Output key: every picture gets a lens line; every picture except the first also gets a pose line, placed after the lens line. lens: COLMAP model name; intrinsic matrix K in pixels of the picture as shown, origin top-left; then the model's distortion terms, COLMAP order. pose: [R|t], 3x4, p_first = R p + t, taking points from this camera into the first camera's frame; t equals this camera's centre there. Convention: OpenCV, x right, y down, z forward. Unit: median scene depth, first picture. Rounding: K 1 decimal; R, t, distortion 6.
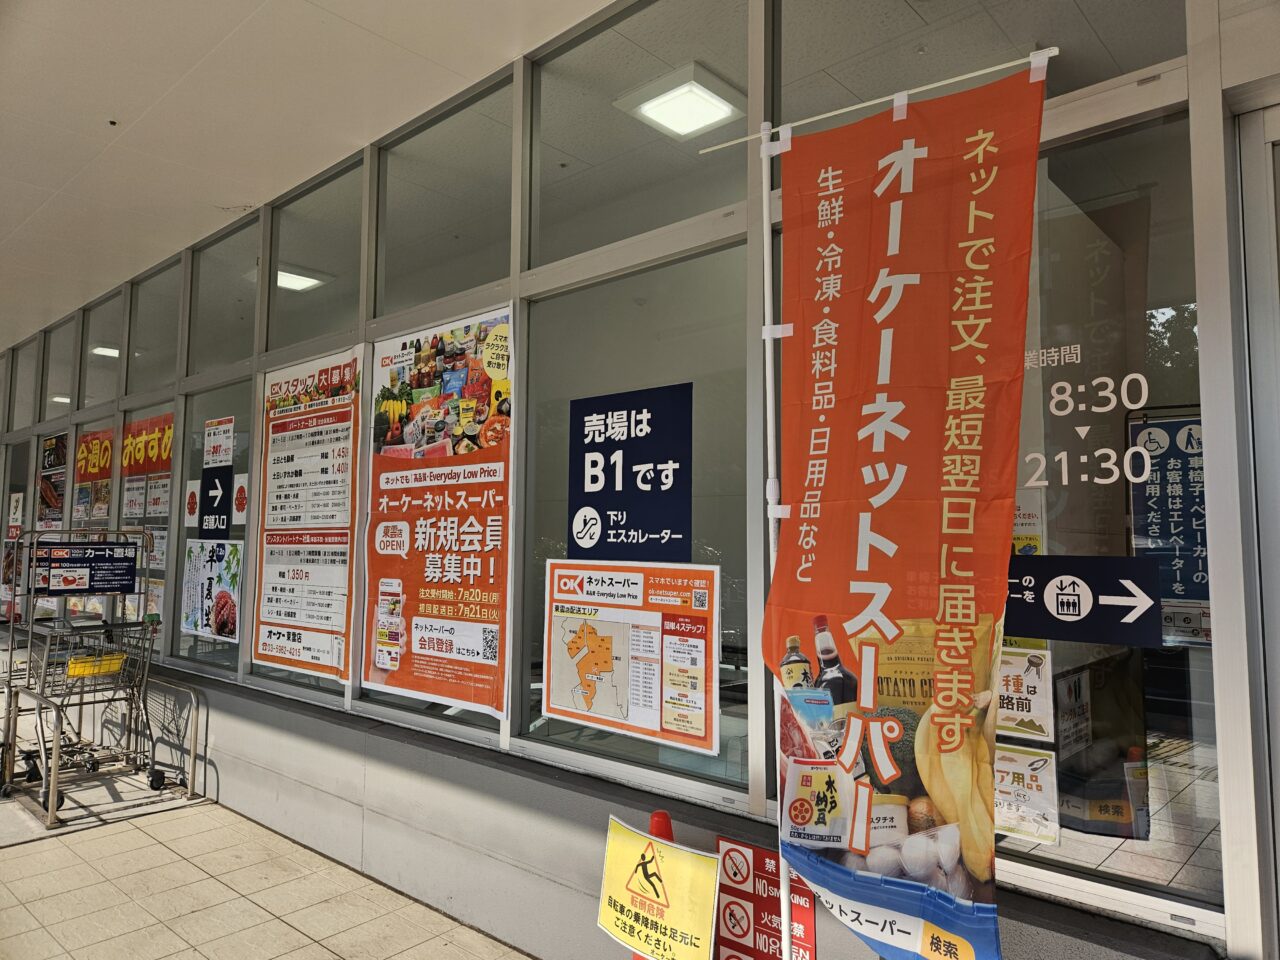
lens RADIAL K [[861.2, 0, 644.2], [0, 861.2, 476.6], [0, 0, 1]] dist [0.041316, -0.004364]
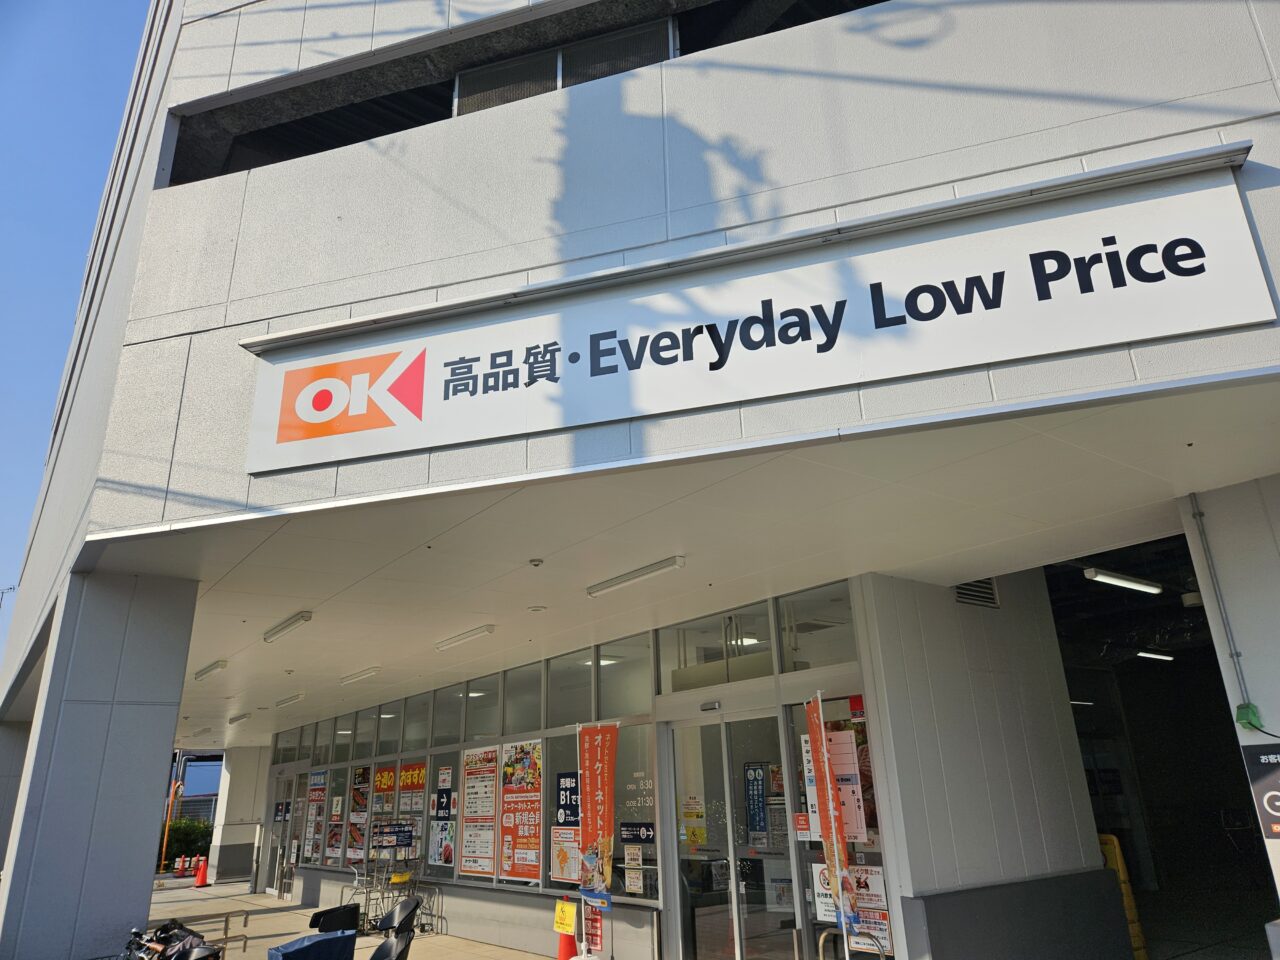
lens RADIAL K [[861.2, 0, 634.4], [0, 861.2, 482.6], [0, 0, 1]] dist [0.041316, -0.004364]
pose [[0.979701, -0.105370, -0.170538, 0.705588], [0.056476, 0.961333, -0.269536, -0.199498], [0.192345, 0.254434, 0.947769, -1.871997]]
